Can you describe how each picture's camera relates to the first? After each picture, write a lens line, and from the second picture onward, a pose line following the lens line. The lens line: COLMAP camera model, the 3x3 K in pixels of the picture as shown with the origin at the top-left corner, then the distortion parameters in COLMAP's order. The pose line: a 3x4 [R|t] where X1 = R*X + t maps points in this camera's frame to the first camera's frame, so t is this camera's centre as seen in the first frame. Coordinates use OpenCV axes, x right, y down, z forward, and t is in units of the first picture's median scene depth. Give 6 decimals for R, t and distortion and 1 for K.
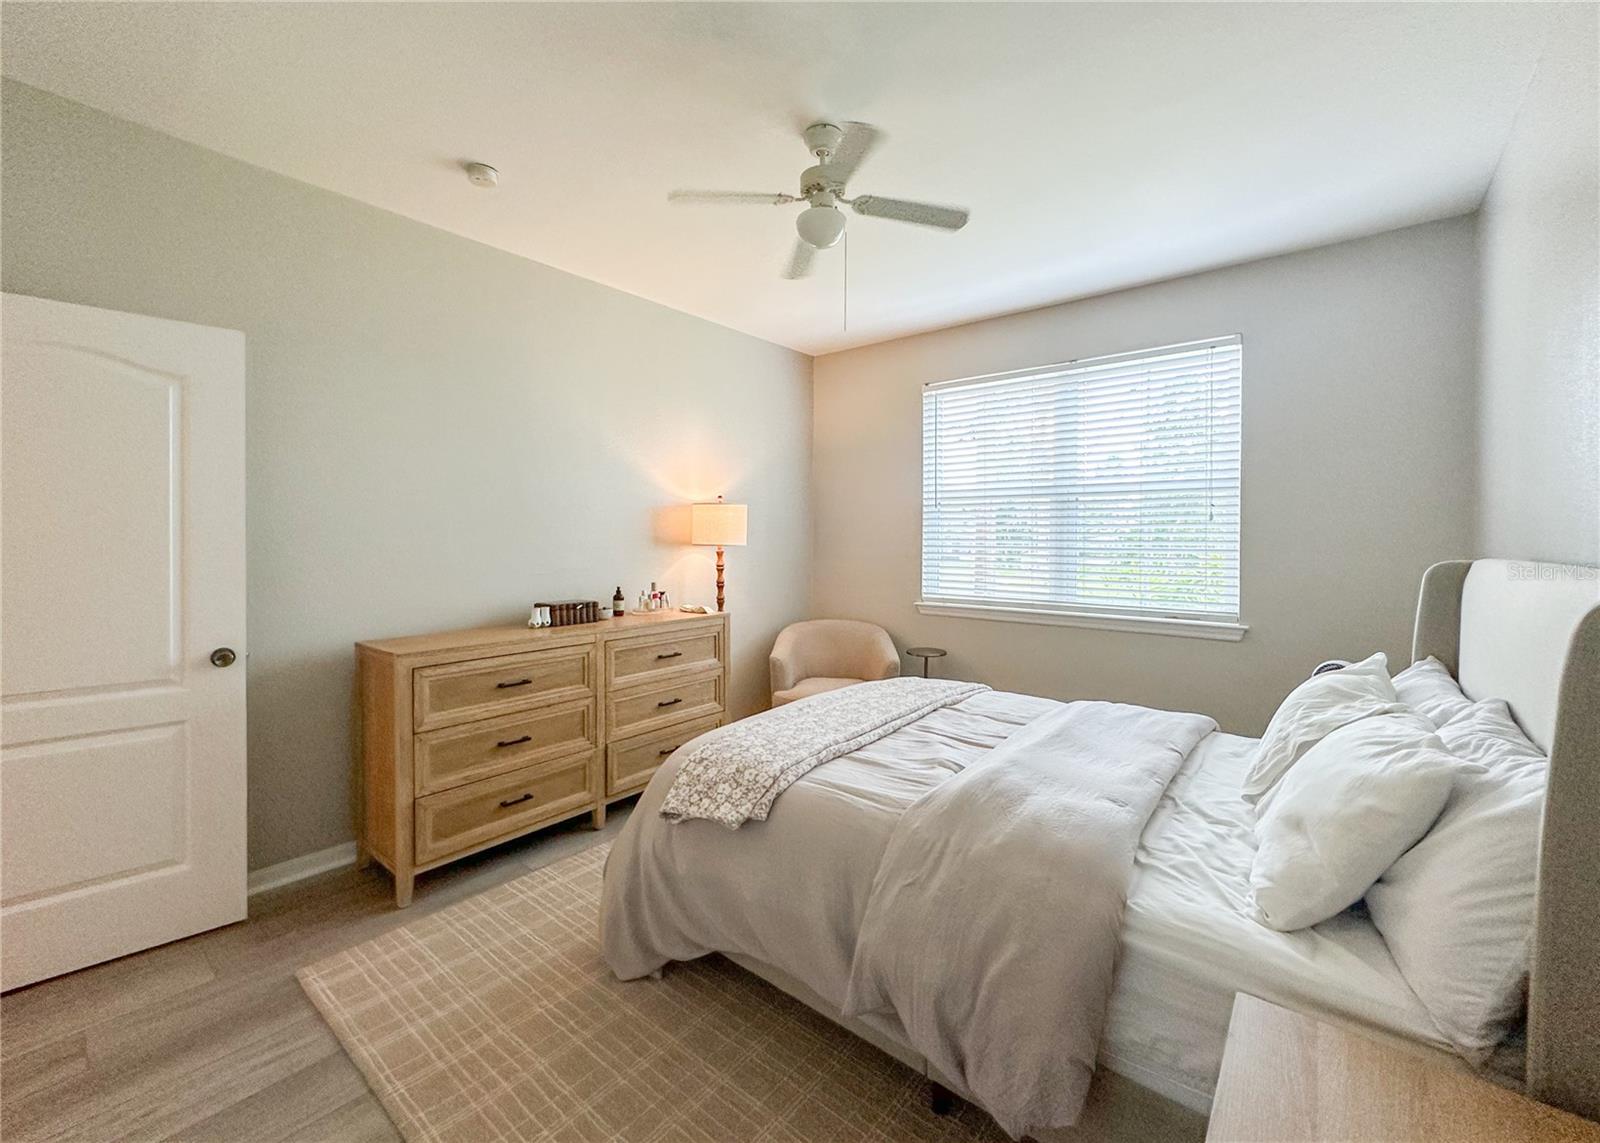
lens RADIAL K [[647.8, 0, 804.1], [0, 647.8, 545.1], [0, 0, 1]] dist [-0.000616, 0.000414]
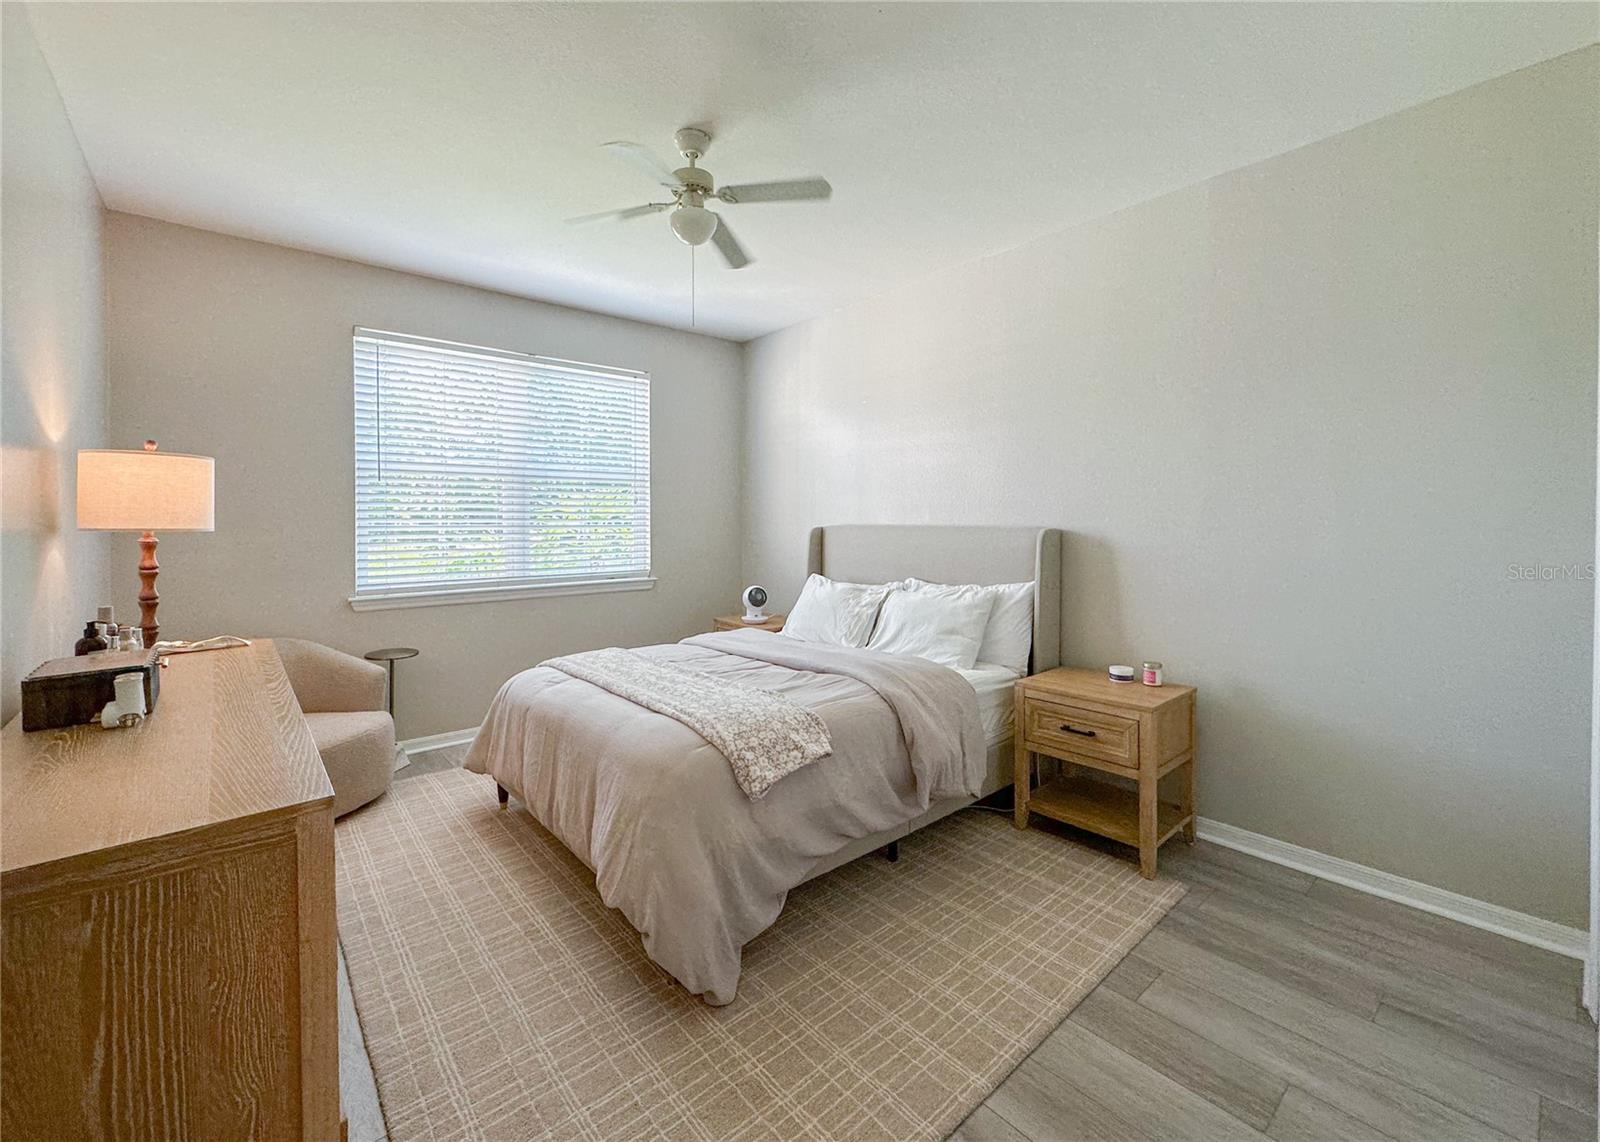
lens RADIAL K [[658.0, 0, 775.4], [0, 658.0, 530.5], [0, 0, 1]] dist [-0.000558, 0.000089]
pose [[0.193007, -0.020954, 0.980974, -0.609049], [0.011706, 0.999750, 0.019052, -0.004535], [-0.981128, 0.007806, 0.193204, 0.394685]]
